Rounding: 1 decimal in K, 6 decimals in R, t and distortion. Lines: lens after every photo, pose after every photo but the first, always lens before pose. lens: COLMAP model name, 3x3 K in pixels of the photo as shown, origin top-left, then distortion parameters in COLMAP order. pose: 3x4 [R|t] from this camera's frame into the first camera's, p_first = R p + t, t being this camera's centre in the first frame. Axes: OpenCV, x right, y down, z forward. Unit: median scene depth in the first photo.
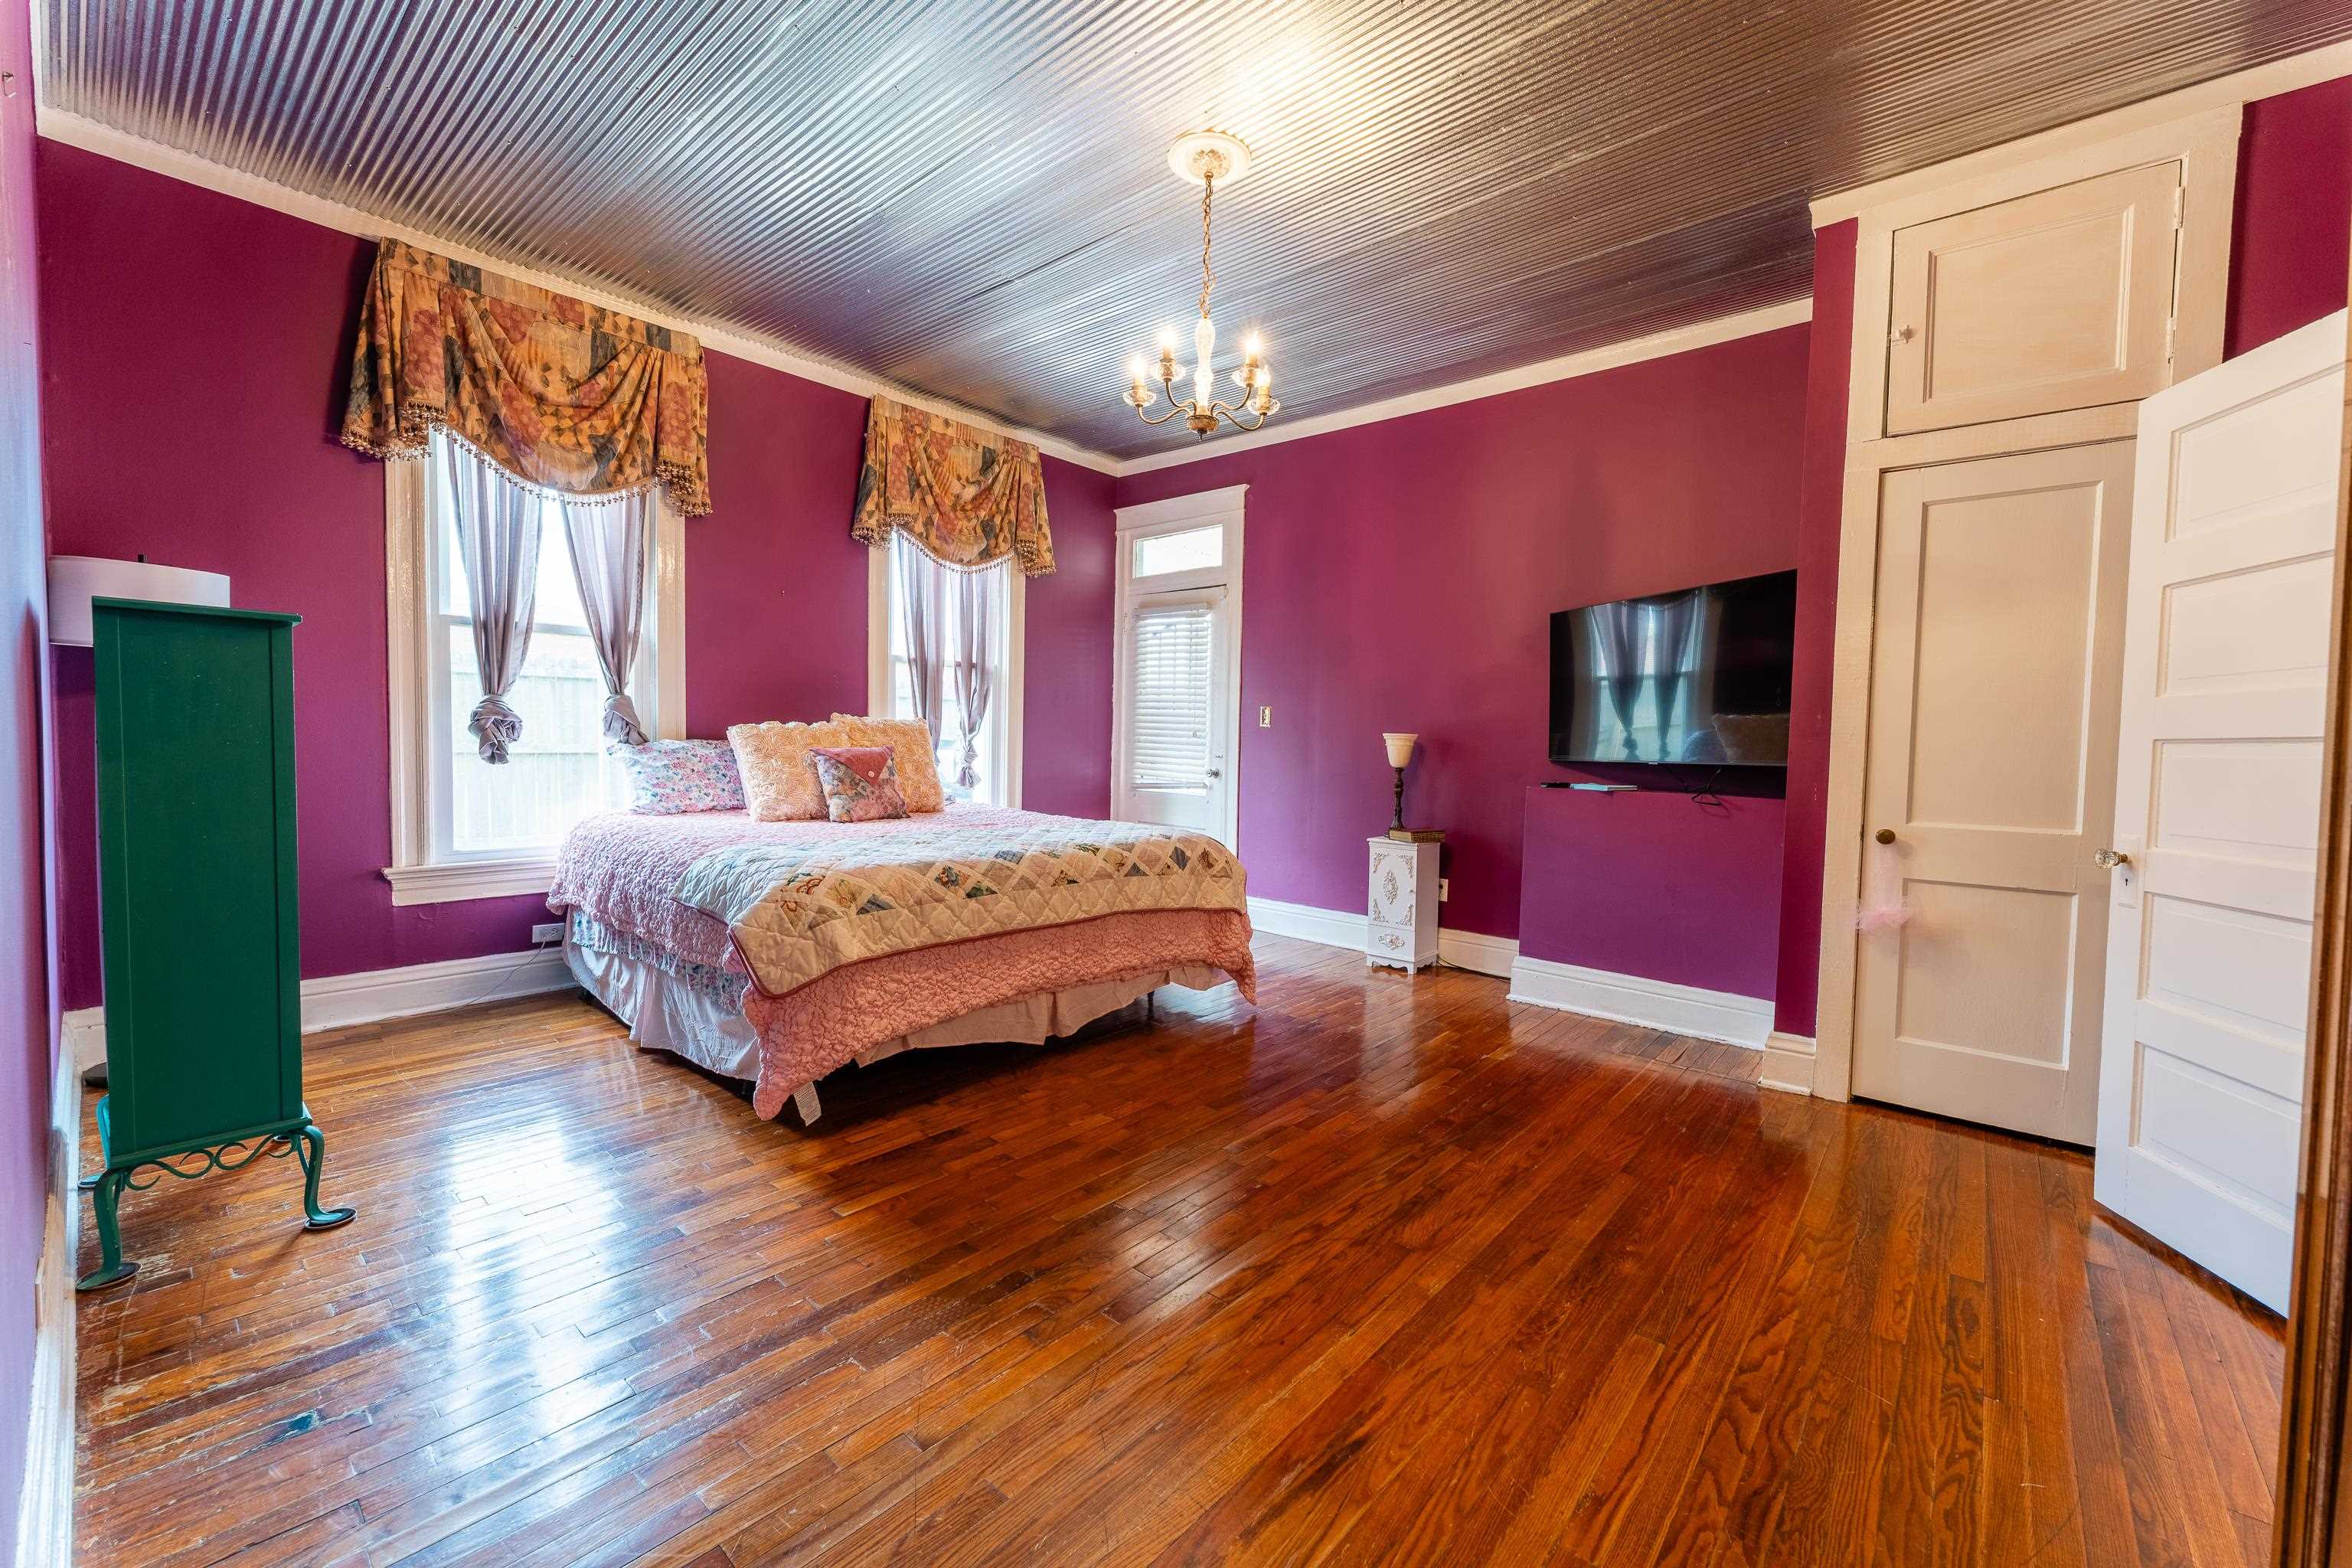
lens RADIAL K [[934.5, 0, 1176.0], [0, 934.5, 784.0], [0, 0, 1]] dist [-0.003537, -0.000426]
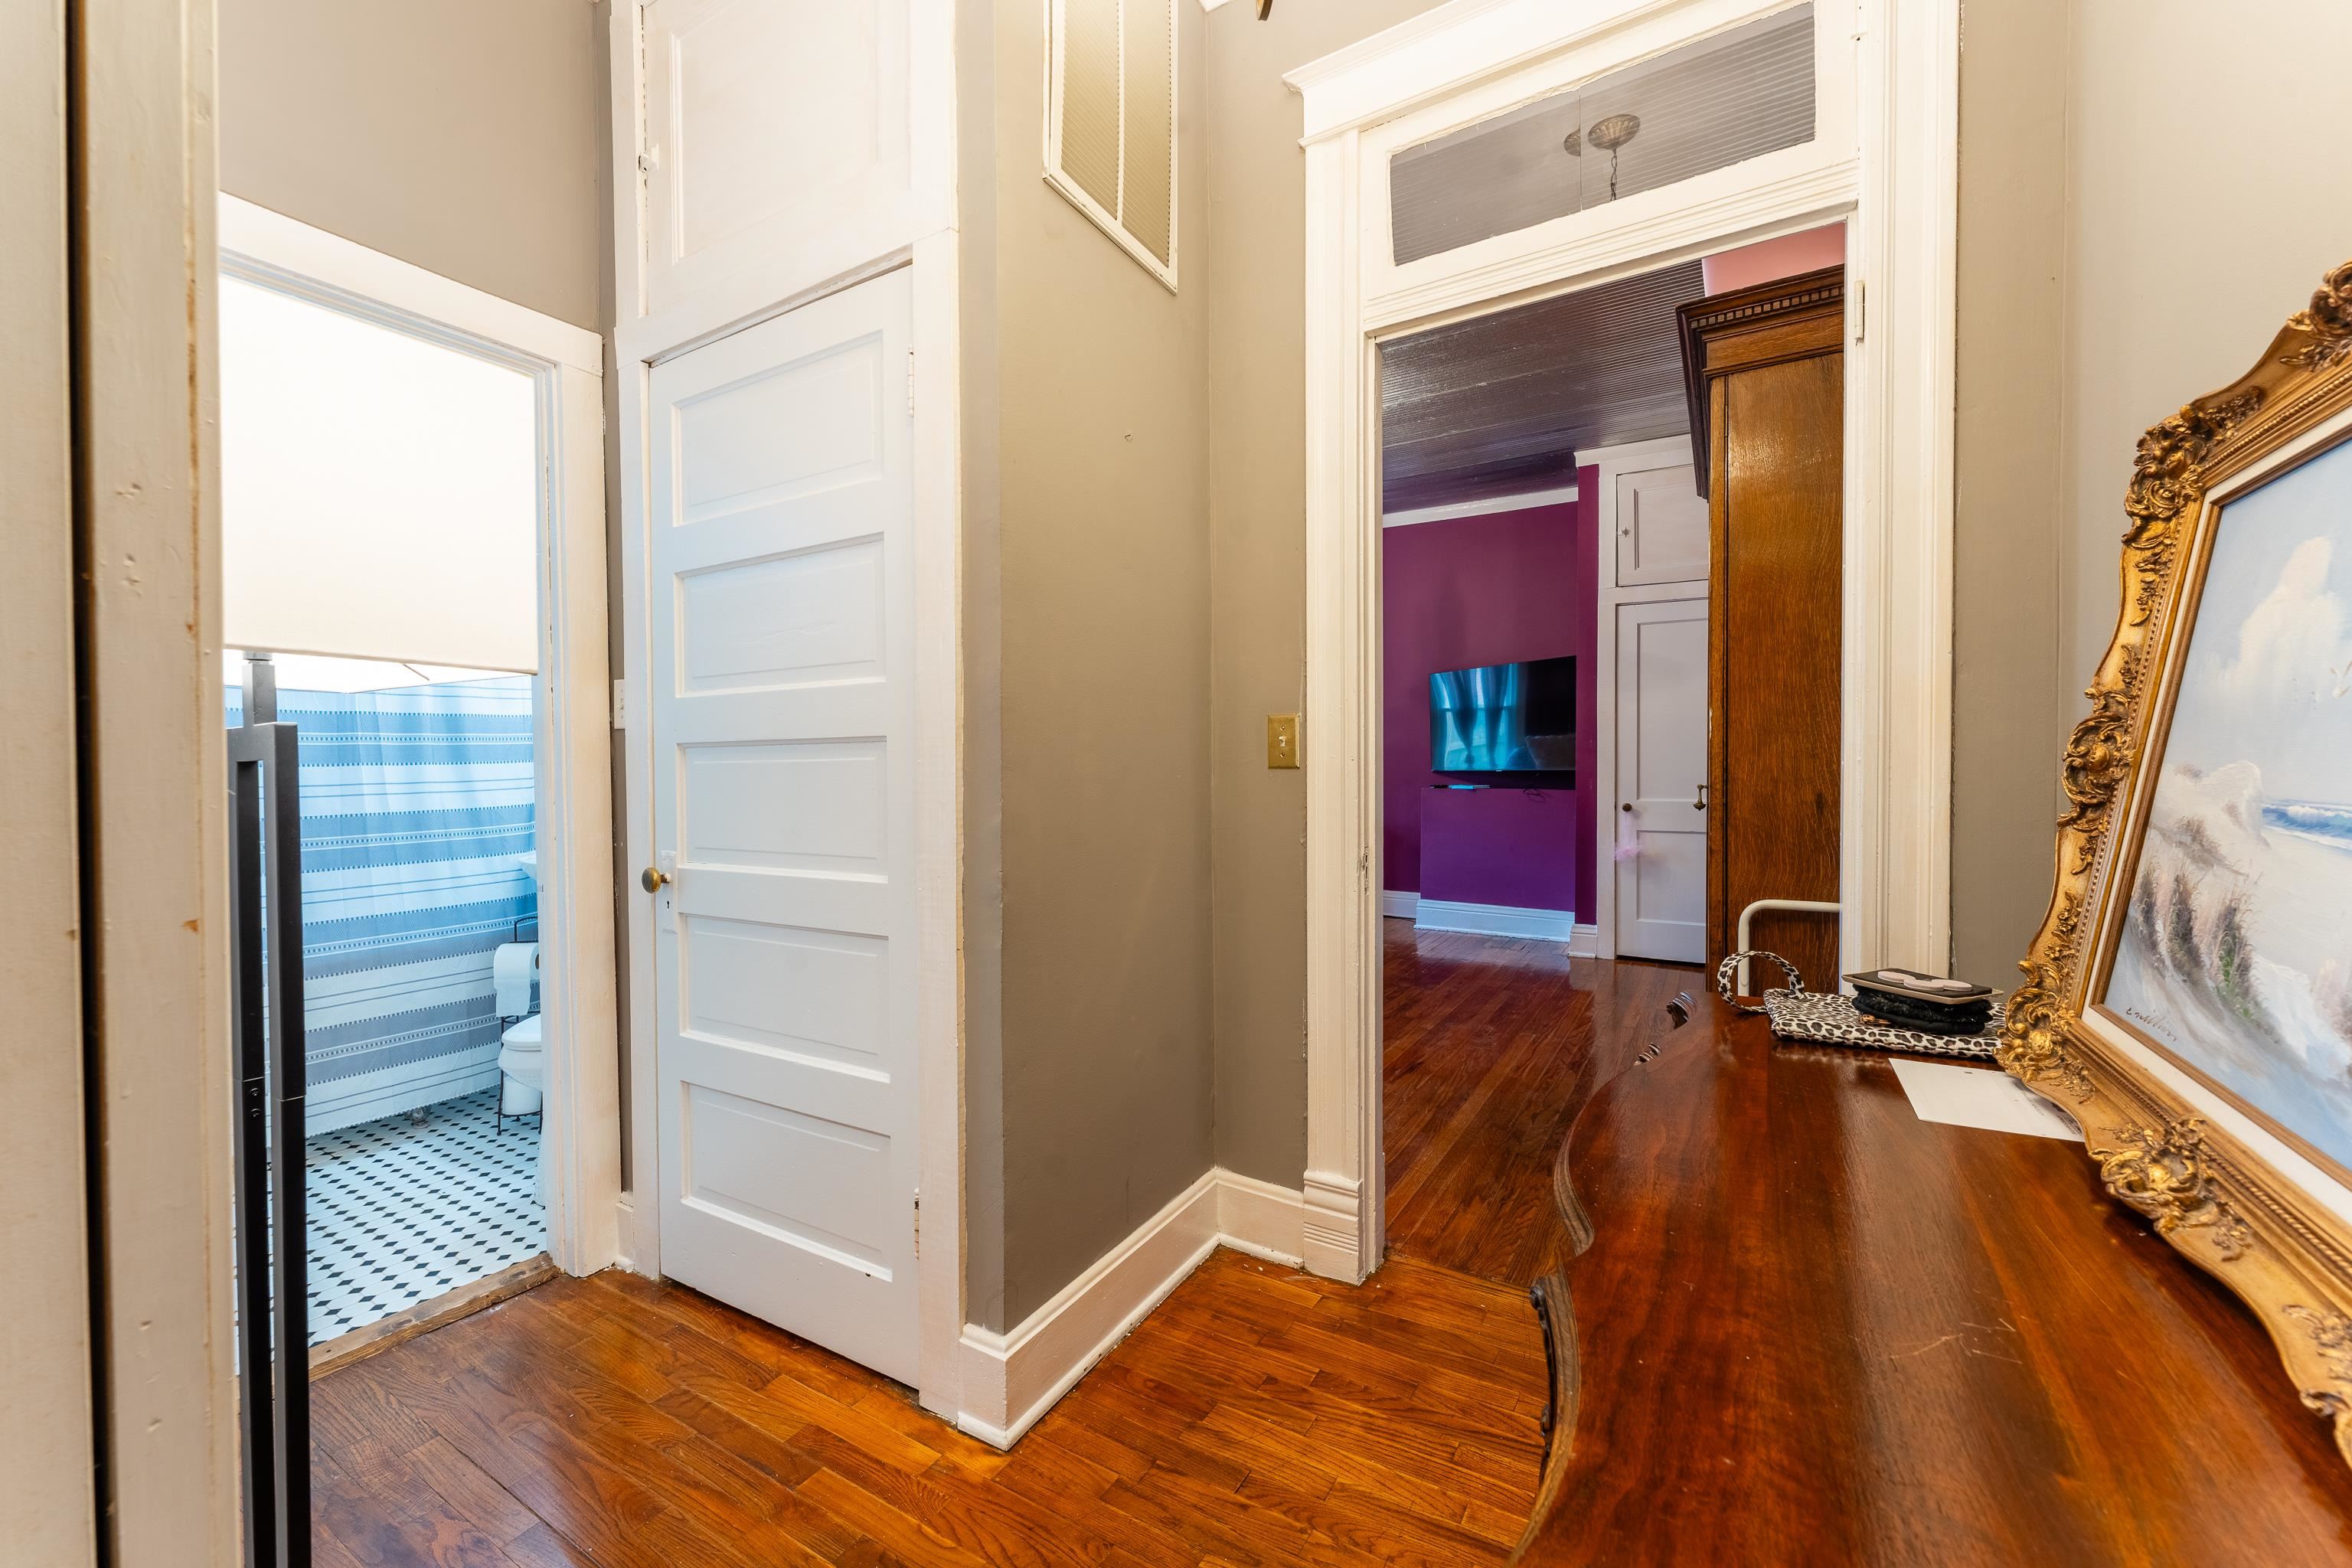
lens RADIAL K [[934.5, 0, 1176.0], [0, 934.5, 784.0], [0, 0, 1]] dist [-0.003537, -0.000426]
pose [[0.984188, -0.028494, 0.174821, -0.384344], [0.032559, 0.999261, -0.020432, 0.018877], [-0.174109, 0.025801, 0.984388, -0.585513]]
